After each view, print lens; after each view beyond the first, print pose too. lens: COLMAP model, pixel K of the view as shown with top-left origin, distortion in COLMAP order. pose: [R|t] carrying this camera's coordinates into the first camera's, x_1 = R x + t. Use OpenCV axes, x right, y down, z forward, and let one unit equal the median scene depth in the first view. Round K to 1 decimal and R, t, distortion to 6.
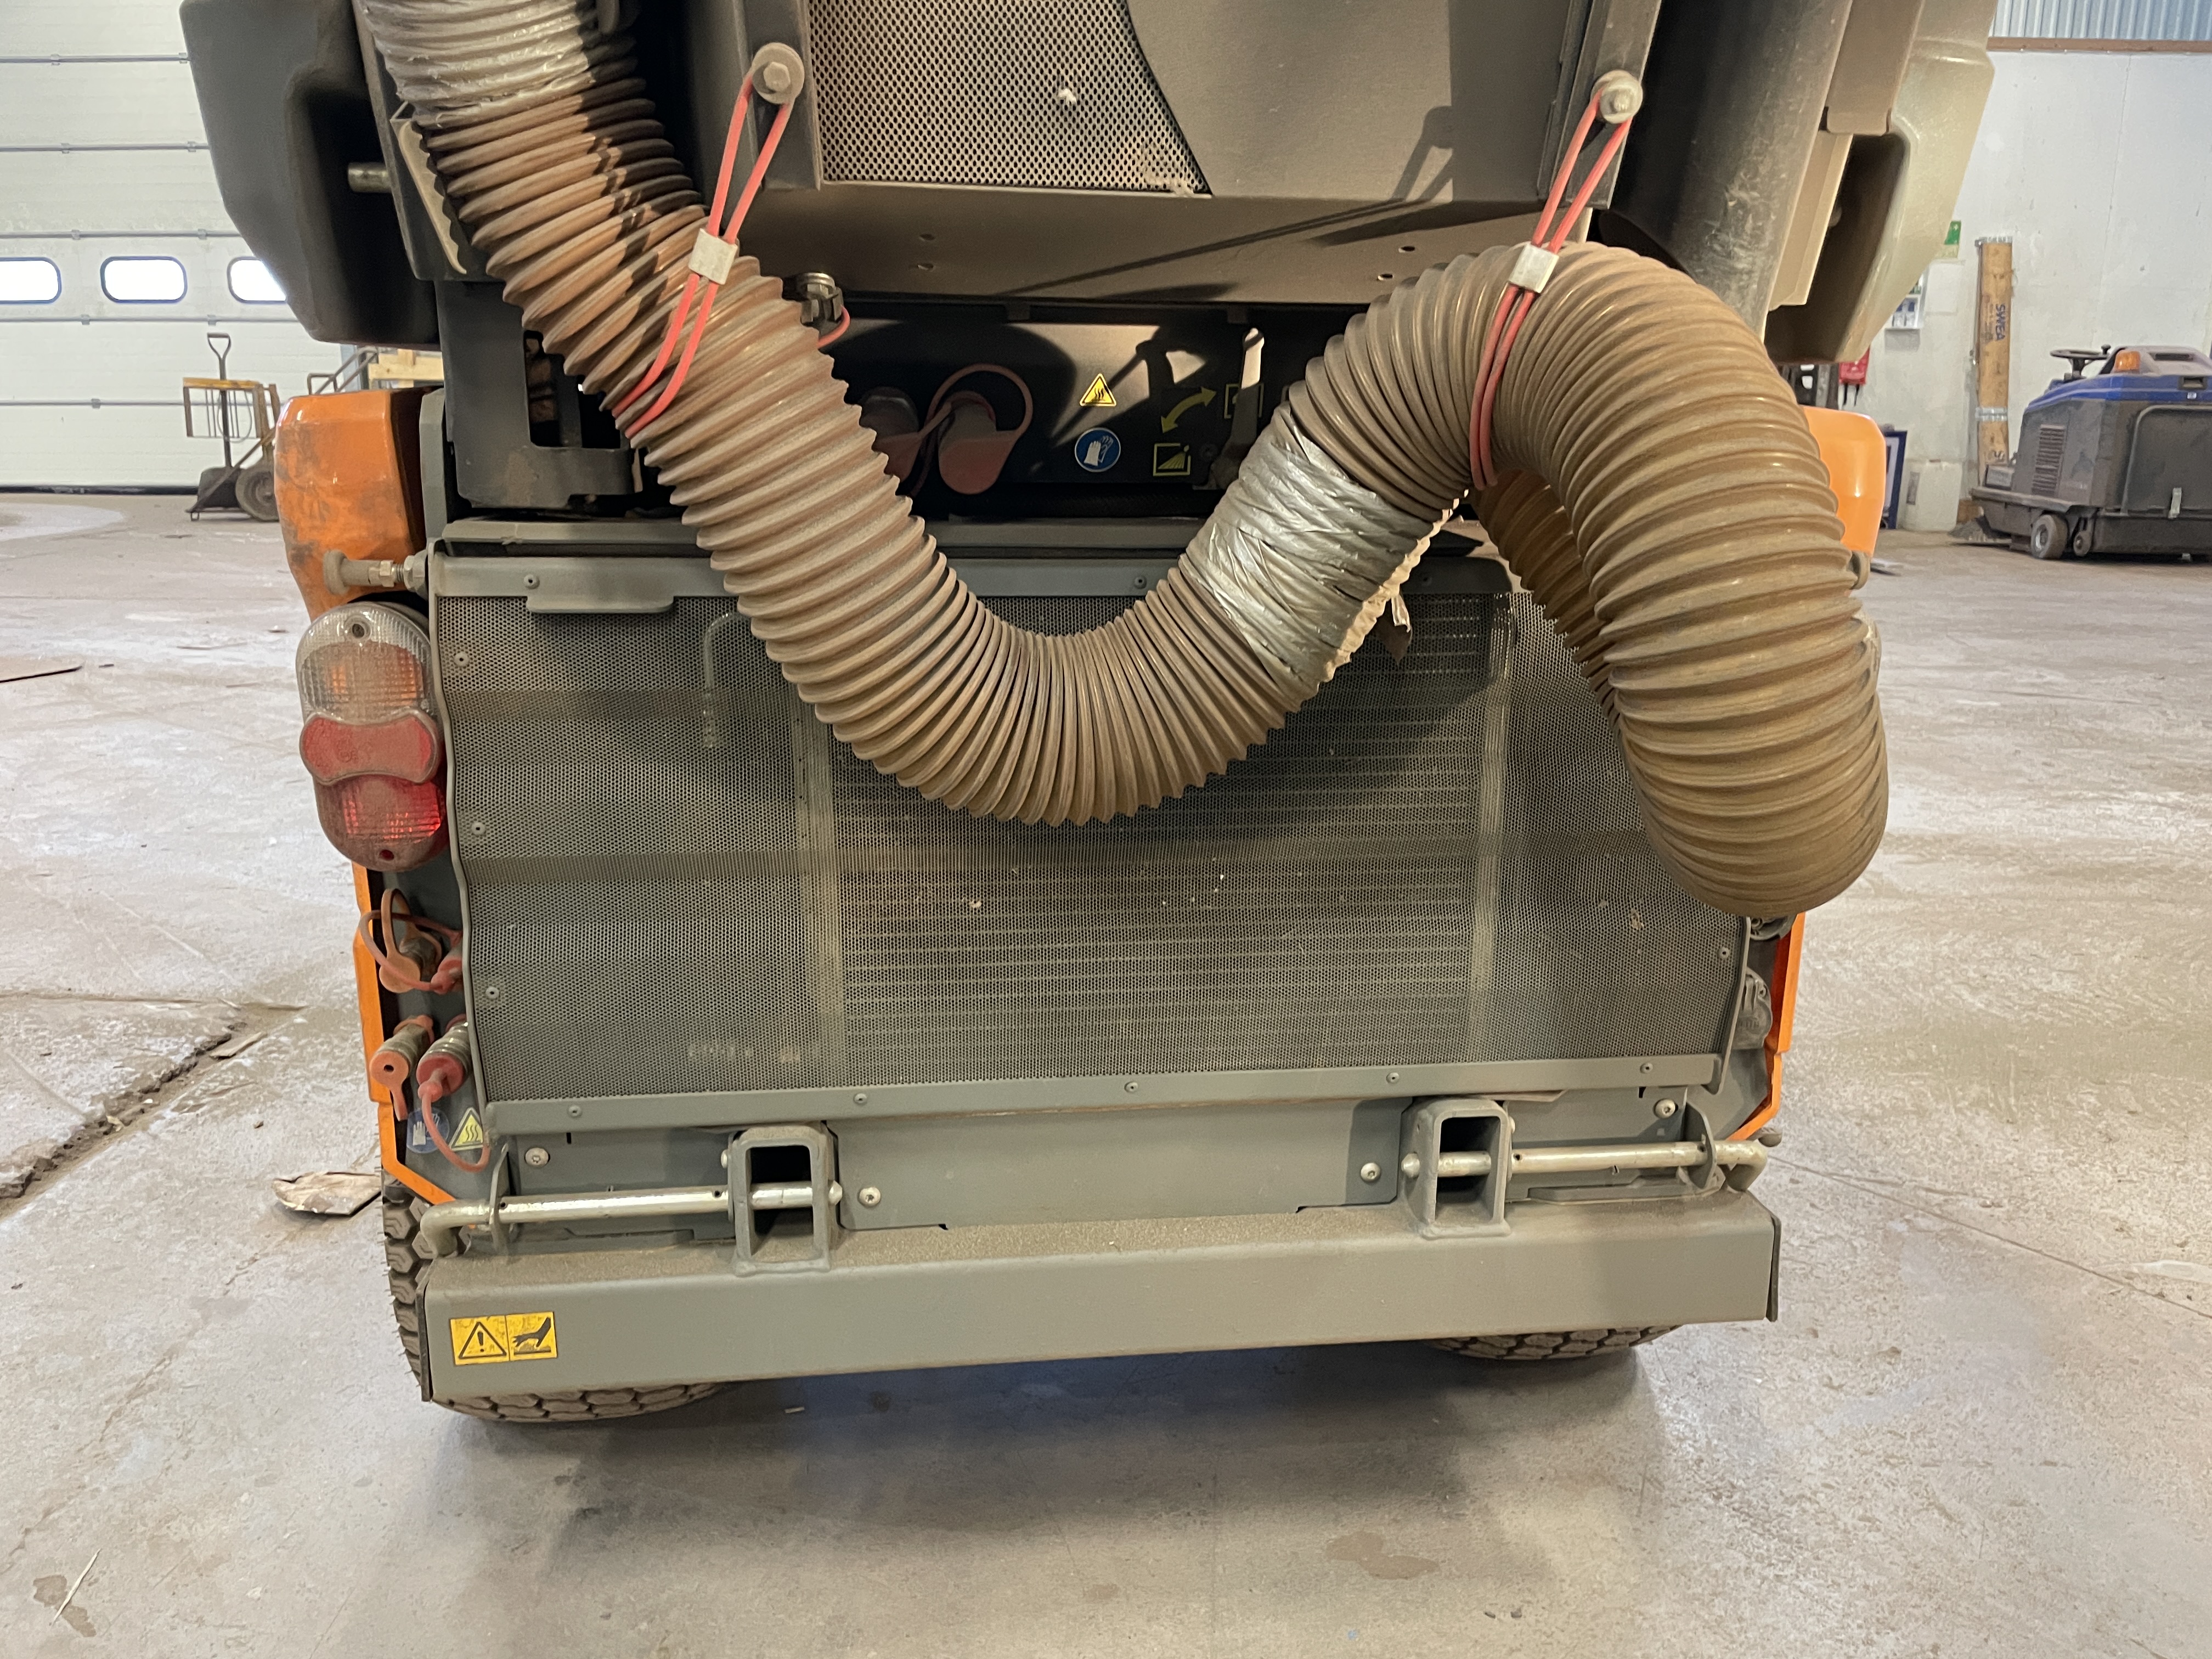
lens RADIAL K [[1693.0, 0, 1138.8], [0, 1693.0, 835.6], [0, 0, 1]] dist [0.094214, -0.135808]
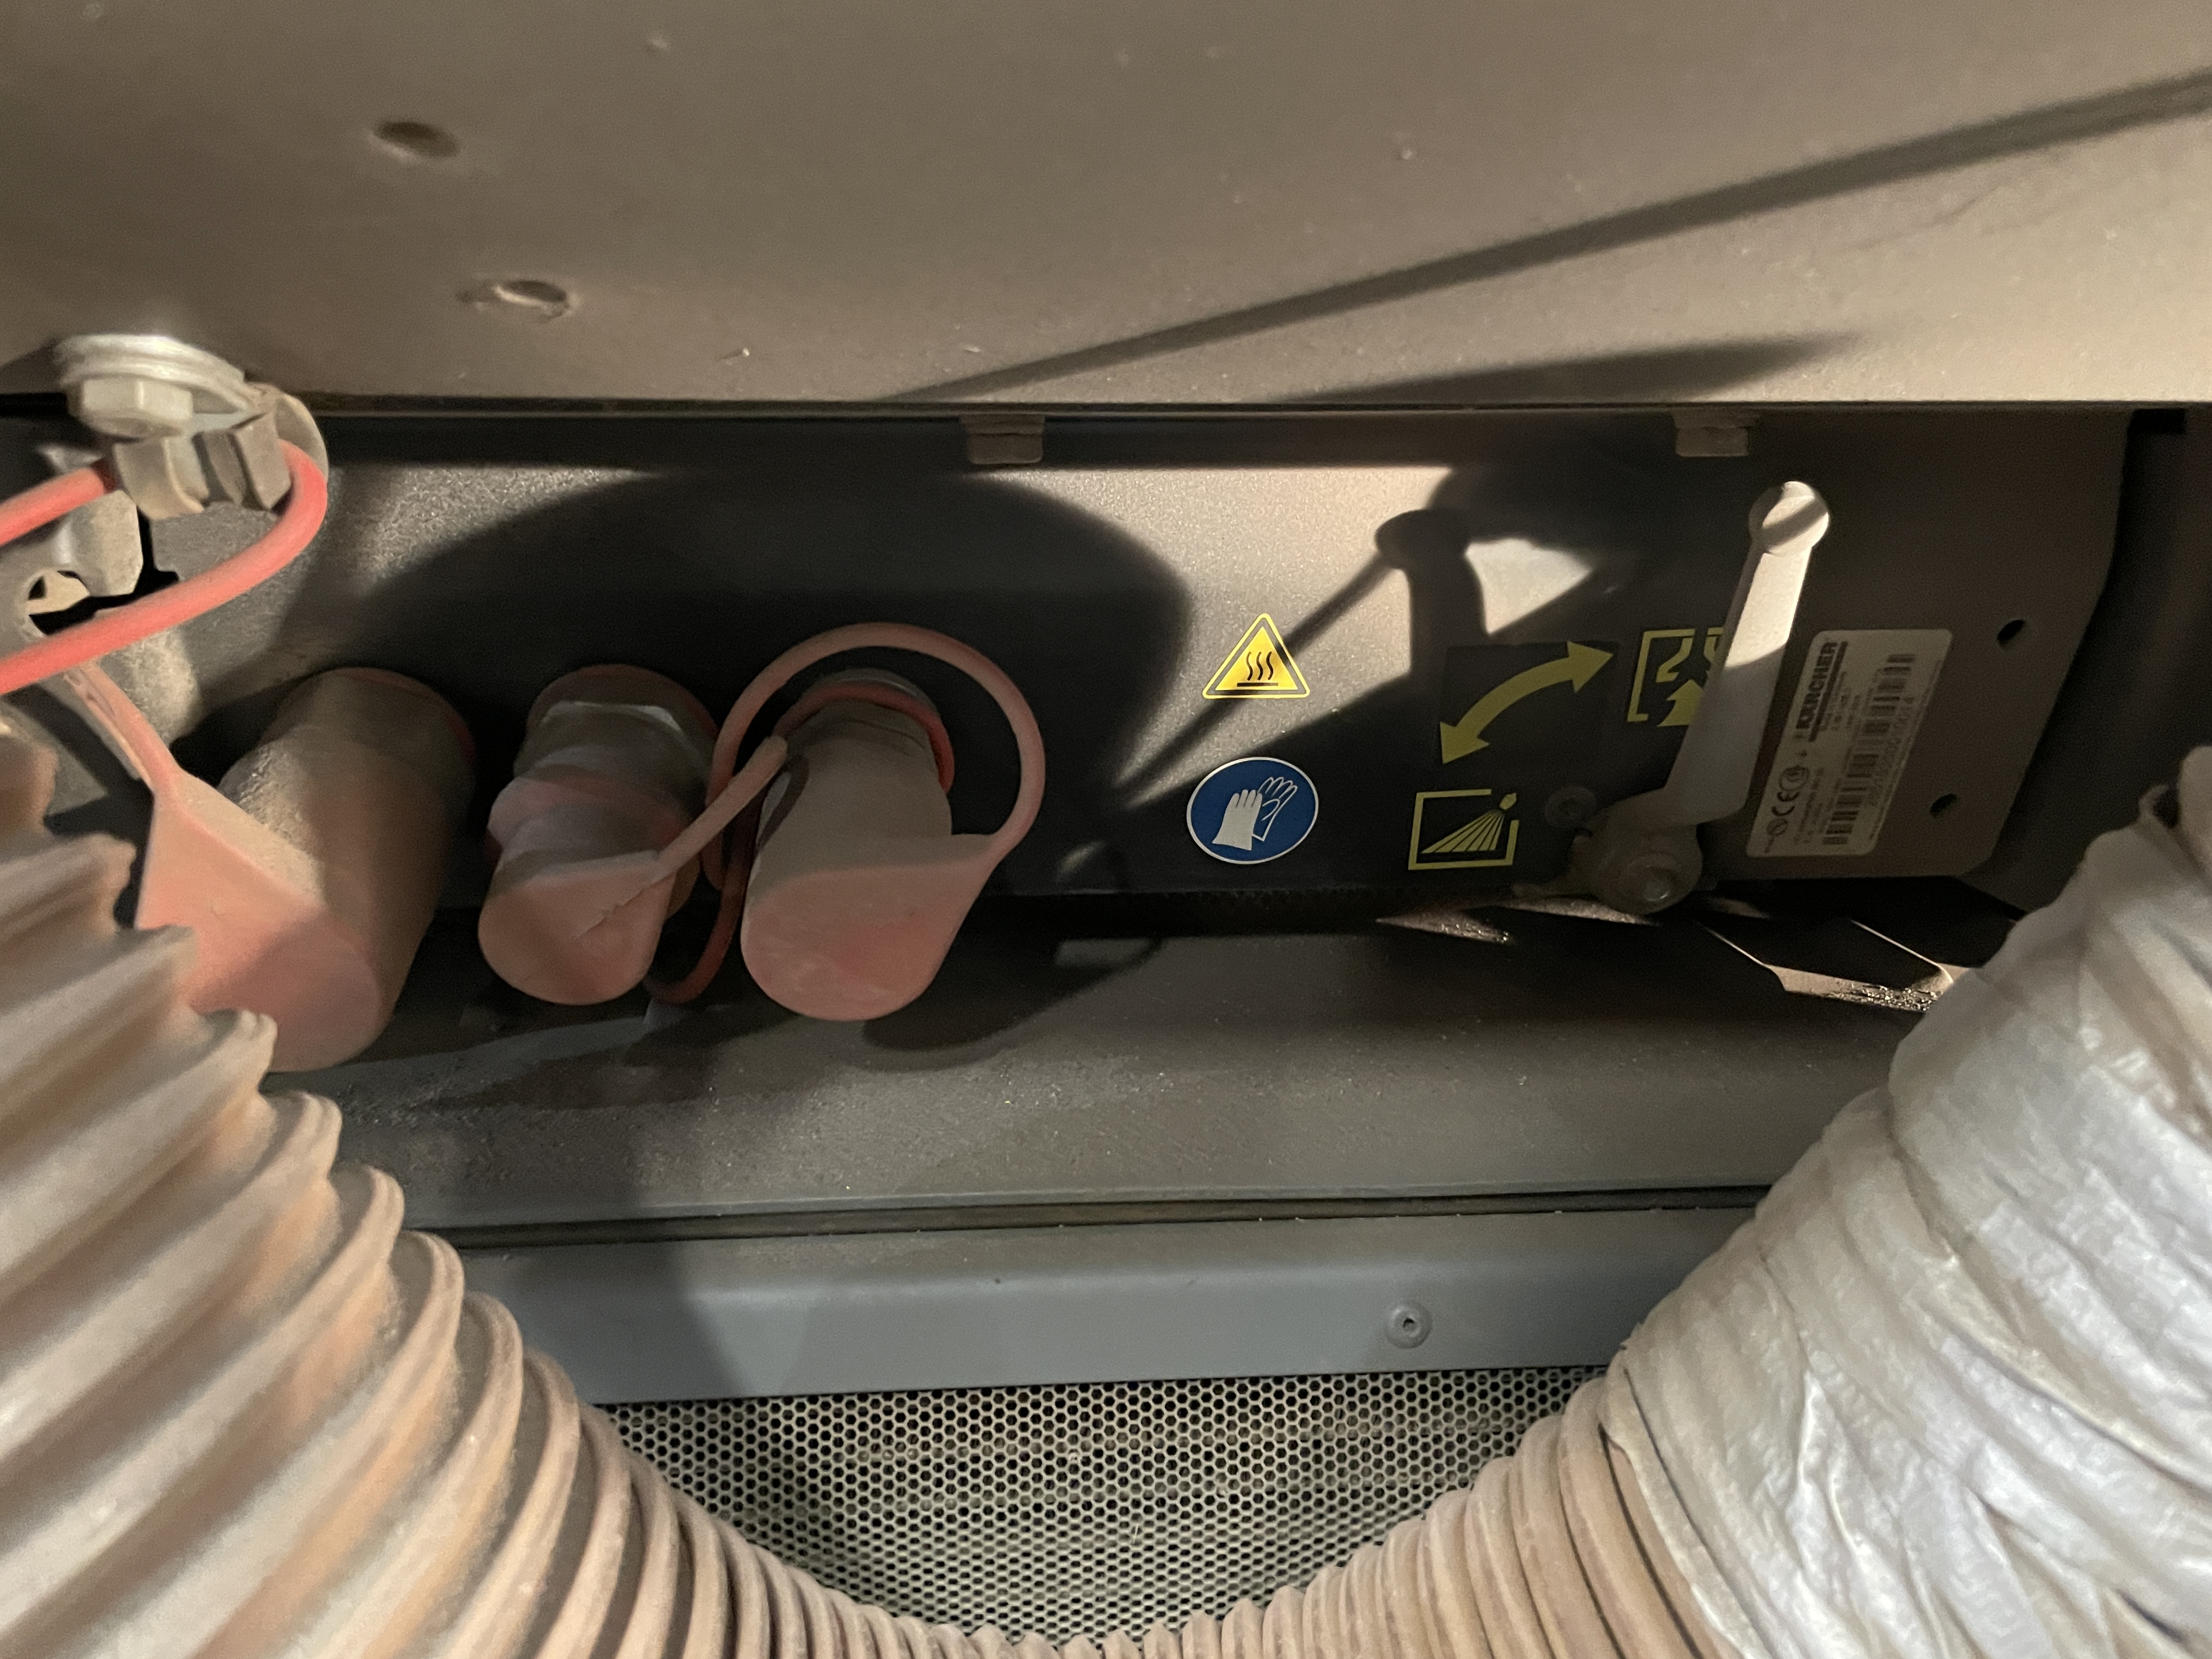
lens RADIAL K [[1678.9, 0, 1127.6], [0, 1678.9, 824.0], [0, 0, 1]] dist [0.088270, -0.129260]
pose [[0.997624, 0.002173, -0.068856, -0.020433], [-0.003891, 0.999684, -0.024835, -0.168763], [0.068781, 0.025044, 0.997317, 0.512766]]
